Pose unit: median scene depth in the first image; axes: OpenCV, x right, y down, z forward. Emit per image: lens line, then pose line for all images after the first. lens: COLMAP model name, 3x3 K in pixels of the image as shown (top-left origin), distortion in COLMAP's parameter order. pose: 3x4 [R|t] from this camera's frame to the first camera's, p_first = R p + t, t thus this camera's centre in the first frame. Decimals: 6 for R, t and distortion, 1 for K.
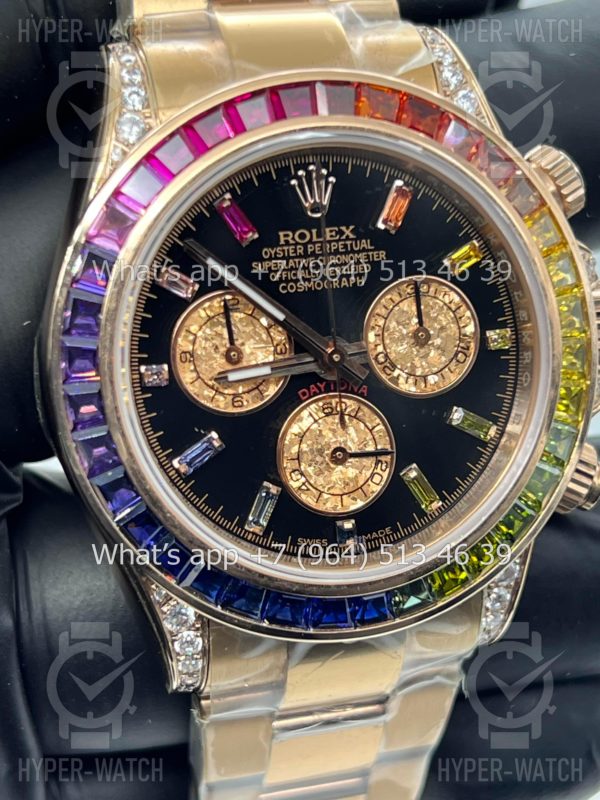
lens RADIAL K [[1916.5, 0, 300.2], [0, 1916.5, 399.6], [0, 0, 1]] dist [0.227307, 0.000000]
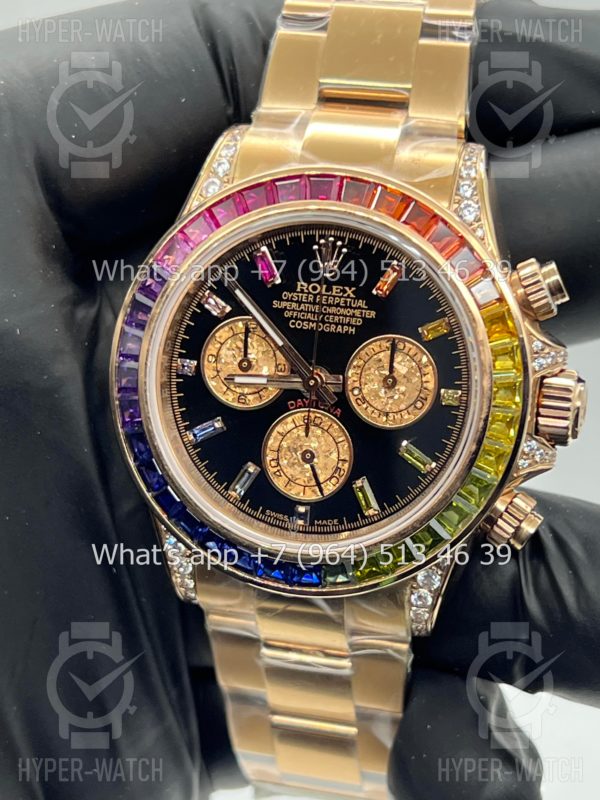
lens RADIAL K [[1916.5, 0, 302.9], [0, 1916.5, 397.2], [0, 0, 1]] dist [0.227307, 0.000000]
pose [[0.868329, 0.212201, -0.448302, 0.600534], [-0.213399, 0.975759, 0.048531, -0.073908], [0.447733, 0.053526, 0.892564, -0.181024]]
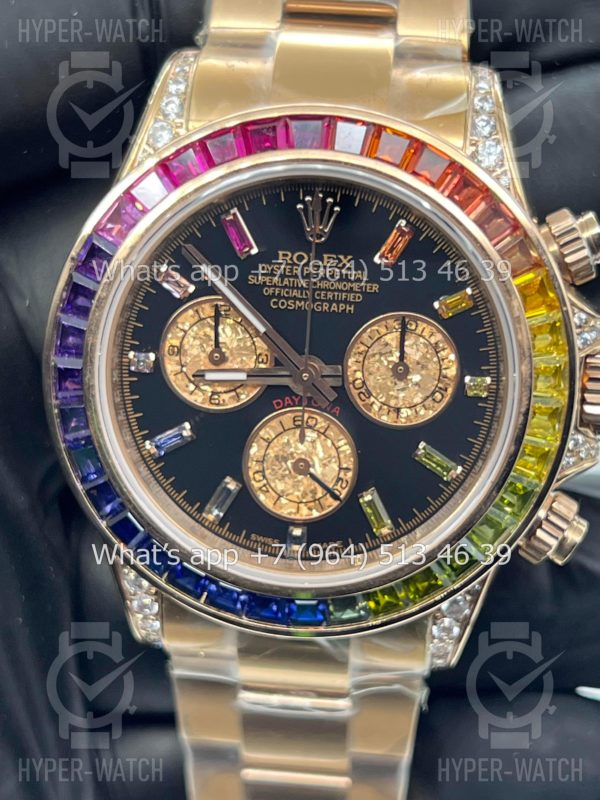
lens RADIAL K [[1916.5, 0, 296.1], [0, 1916.5, 404.1], [0, 0, 1]] dist [0.227307, 0.000000]
pose [[0.929023, 0.192891, -0.315767, 0.348017], [-0.171764, 0.980671, 0.093705, -0.104343], [0.327739, -0.032817, 0.944198, -0.006994]]
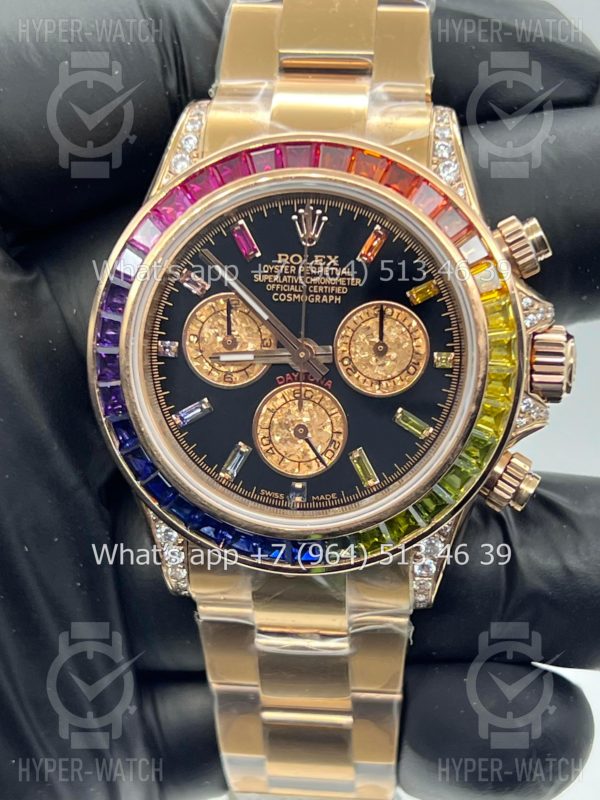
lens RADIAL K [[1916.5, 0, 304.7], [0, 1916.5, 395.2], [0, 0, 1]] dist [0.227307, 0.000000]
pose [[0.923540, 0.140118, -0.356988, 0.479591], [-0.149634, 0.988741, 0.000973, 0.003562], [0.353105, 0.052519, 0.934109, -0.203664]]
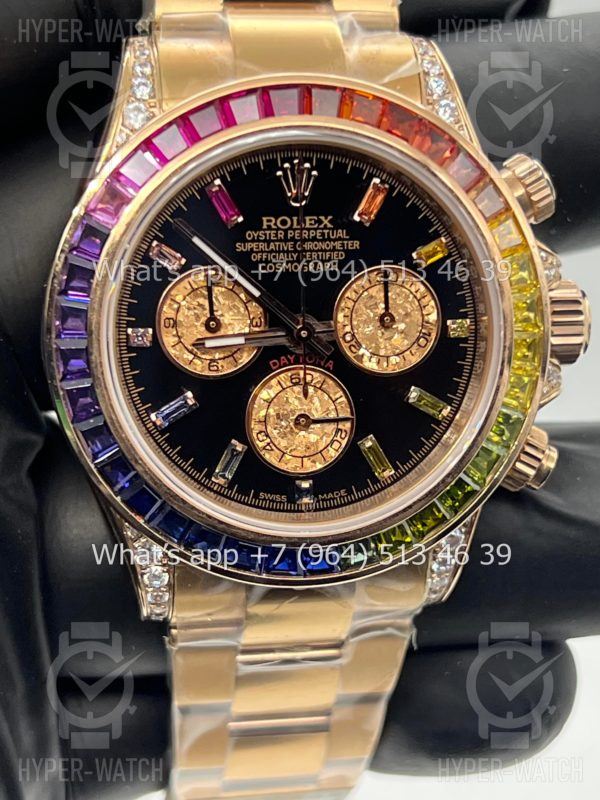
lens RADIAL K [[1916.5, 0, 302.3], [0, 1916.5, 398.5], [0, 0, 1]] dist [0.227307, 0.000000]
pose [[0.992401, 0.080671, -0.092911, 0.122589], [-0.078711, 0.996595, 0.024566, -0.011631], [0.094576, -0.017066, 0.995371, -0.107271]]
